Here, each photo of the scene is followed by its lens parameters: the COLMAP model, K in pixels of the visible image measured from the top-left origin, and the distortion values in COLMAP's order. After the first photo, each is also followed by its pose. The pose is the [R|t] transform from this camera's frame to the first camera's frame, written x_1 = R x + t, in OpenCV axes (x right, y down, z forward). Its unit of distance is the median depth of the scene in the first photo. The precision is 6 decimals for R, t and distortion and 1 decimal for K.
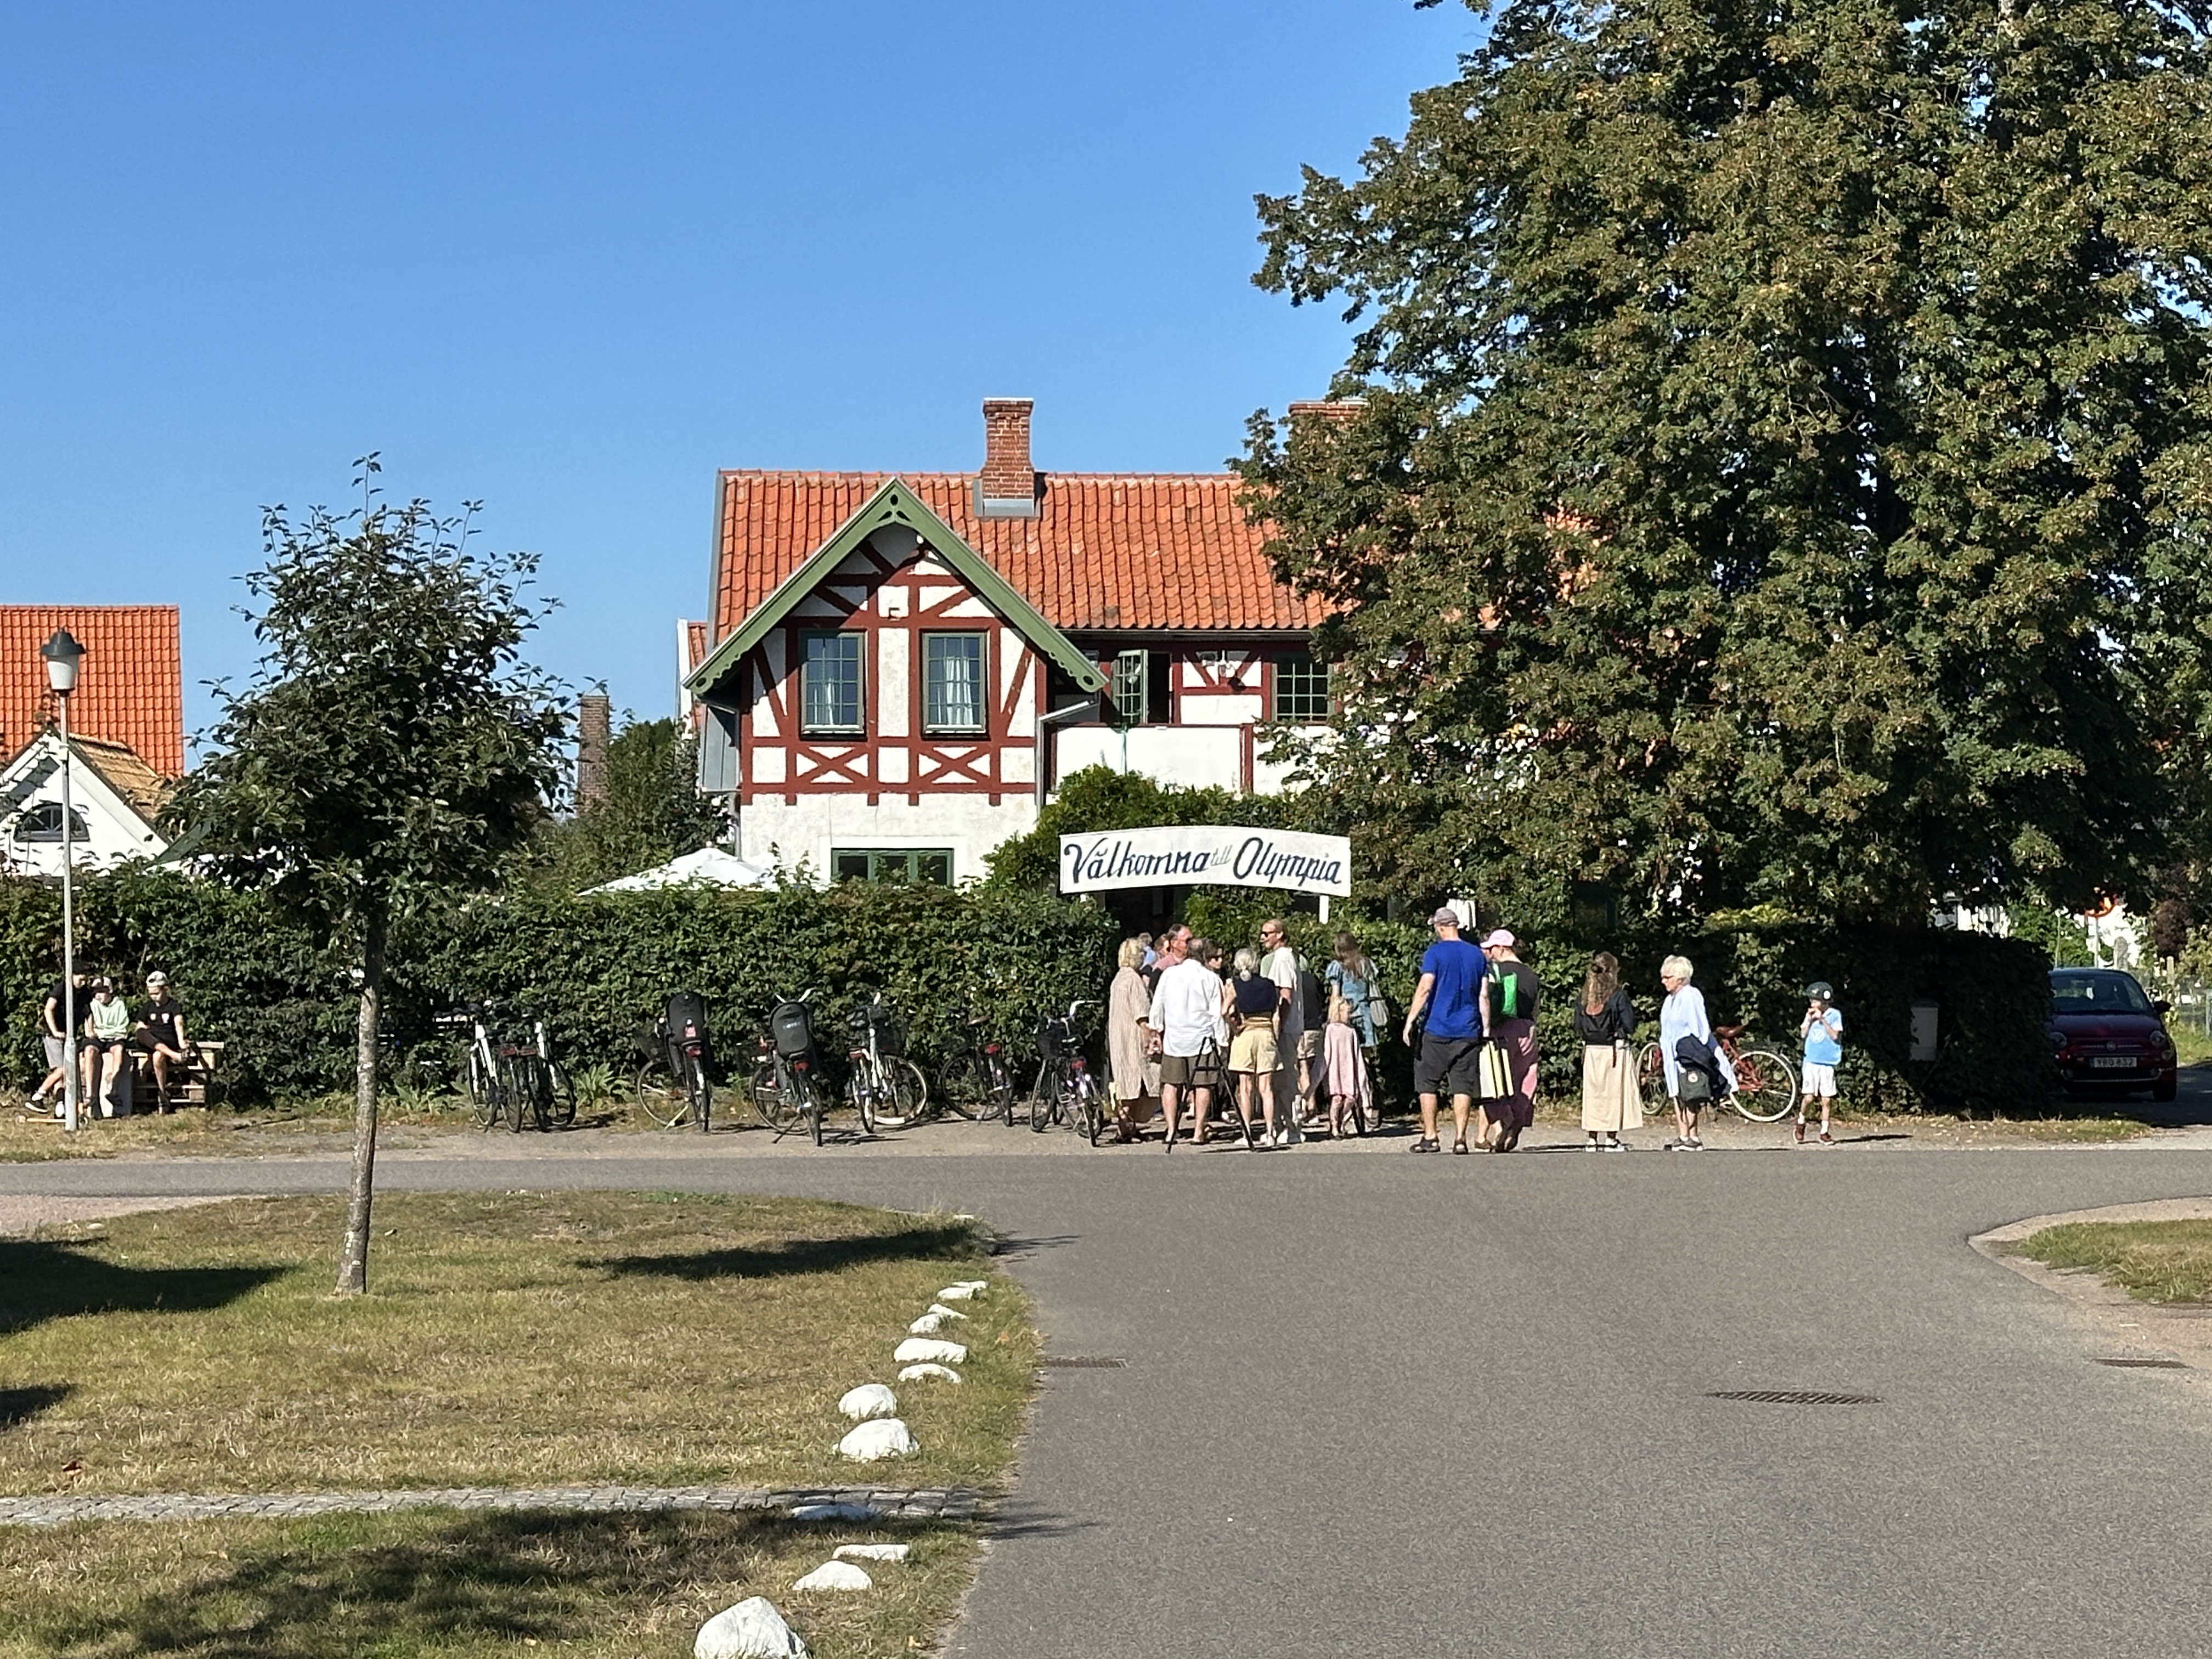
lens RADIAL K [[4884.1, 0, 1098.7], [0, 4884.1, 820.0], [0, 0, 1]] dist [0.047119, 0.845000]
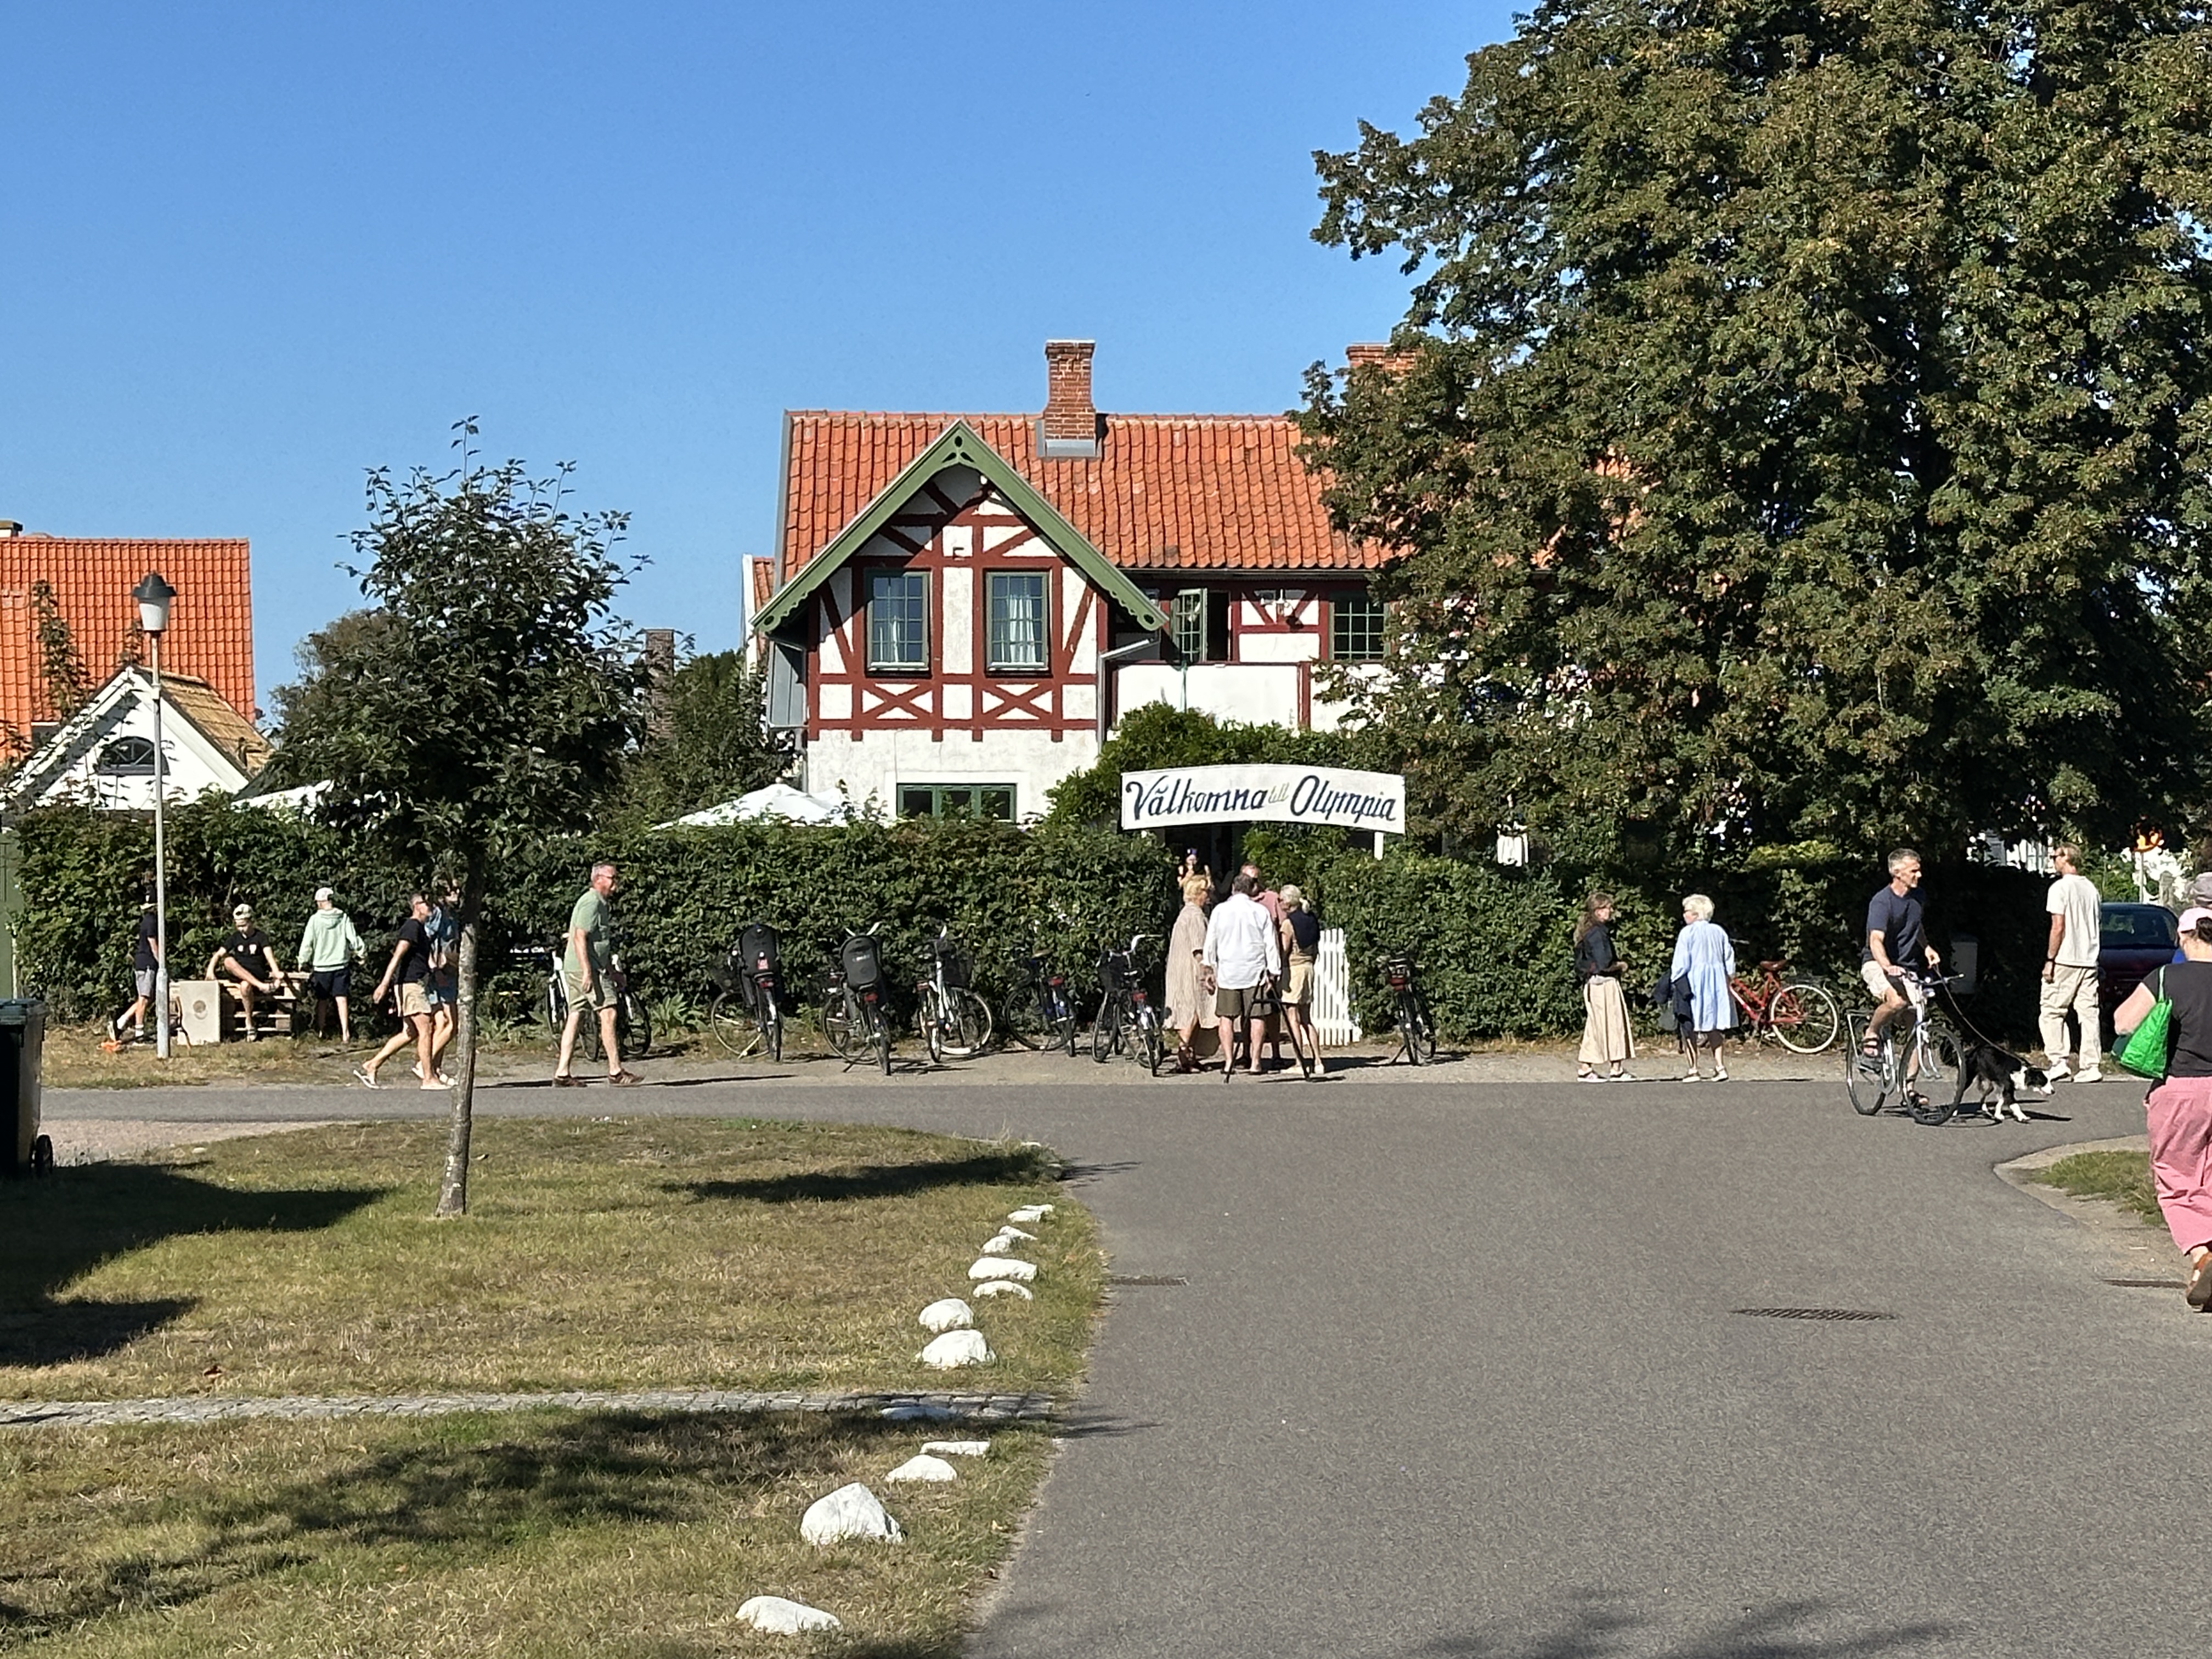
lens RADIAL K [[4884.1, 0, 1098.7], [0, 4884.1, 820.0], [0, 0, 1]] dist [0.047119, 0.845000]
pose [[0.999927, 0.001461, -0.011956, -0.000330], [-0.001287, 0.999893, 0.014557, -0.001465], [0.011976, -0.014540, 0.999823, -0.019702]]
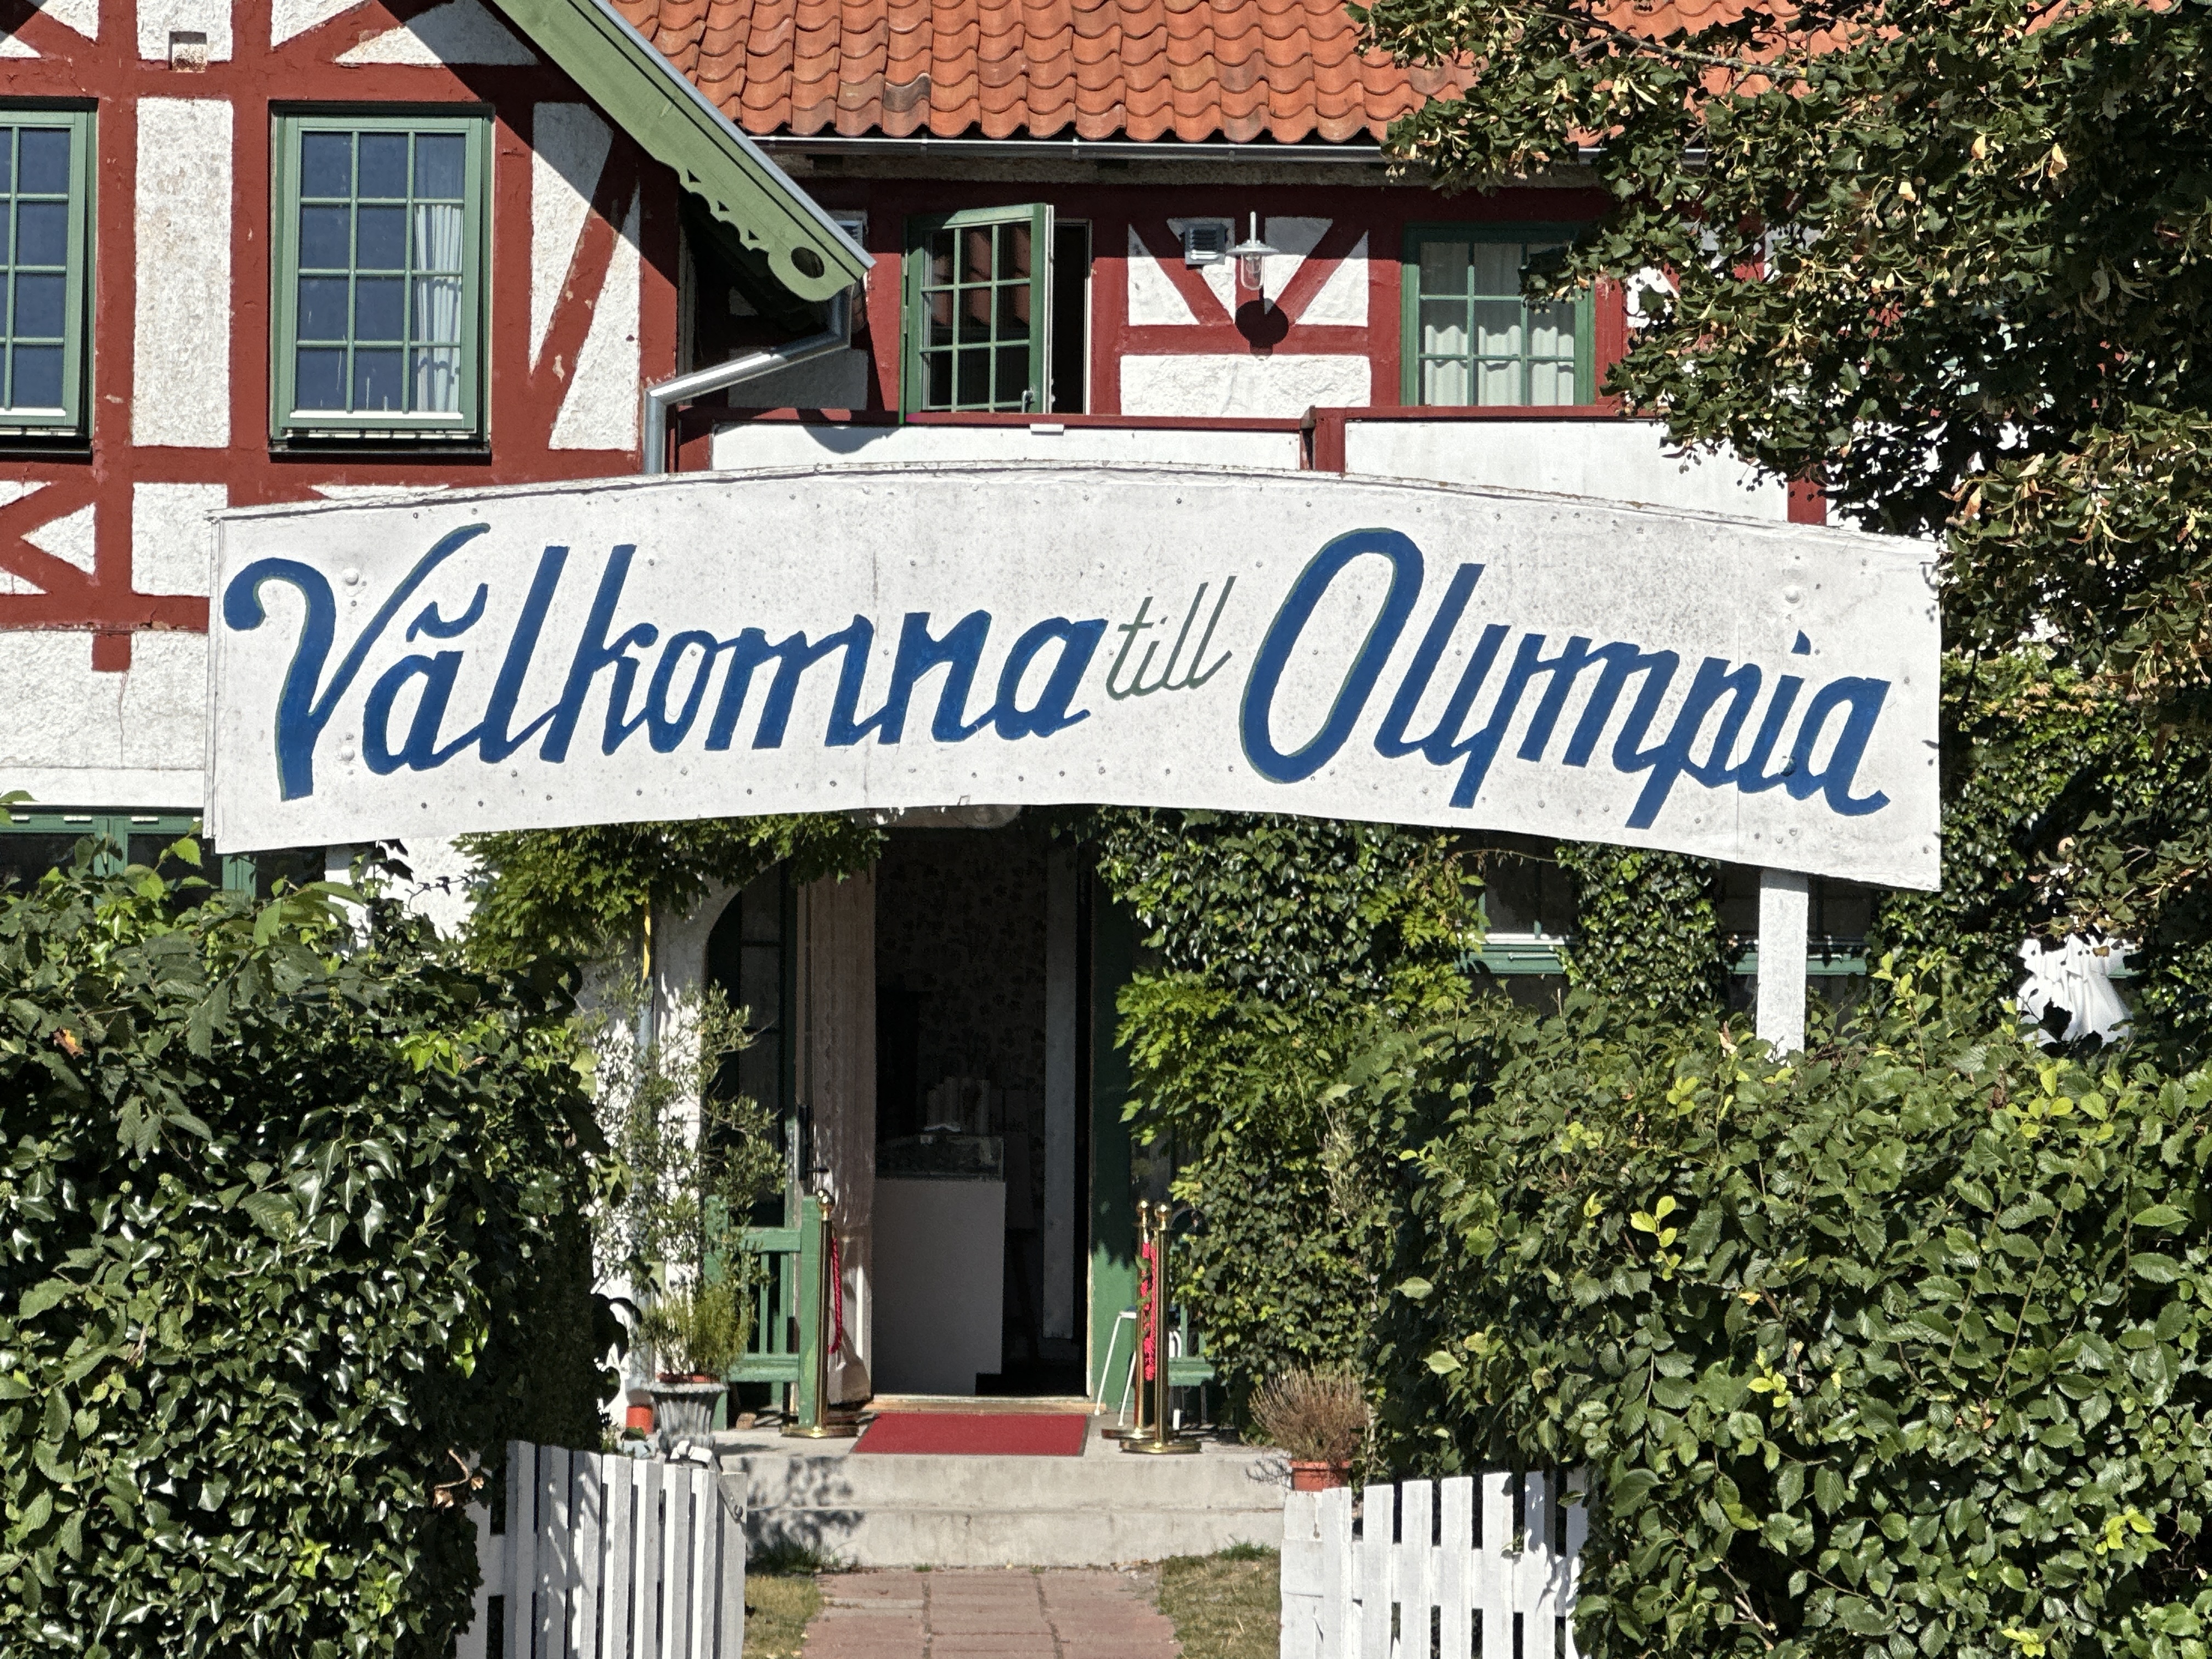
lens RADIAL K [[6613.6, 0, 1106.0], [0, 6613.6, 829.5], [0, 0, 1]] dist [-0.359934, 10.476931]
pose [[0.999958, 0.009114, -0.001346, 0.017630], [-0.009133, 0.999844, -0.015135, 0.013052], [0.001208, 0.015147, 0.999885, 0.586950]]
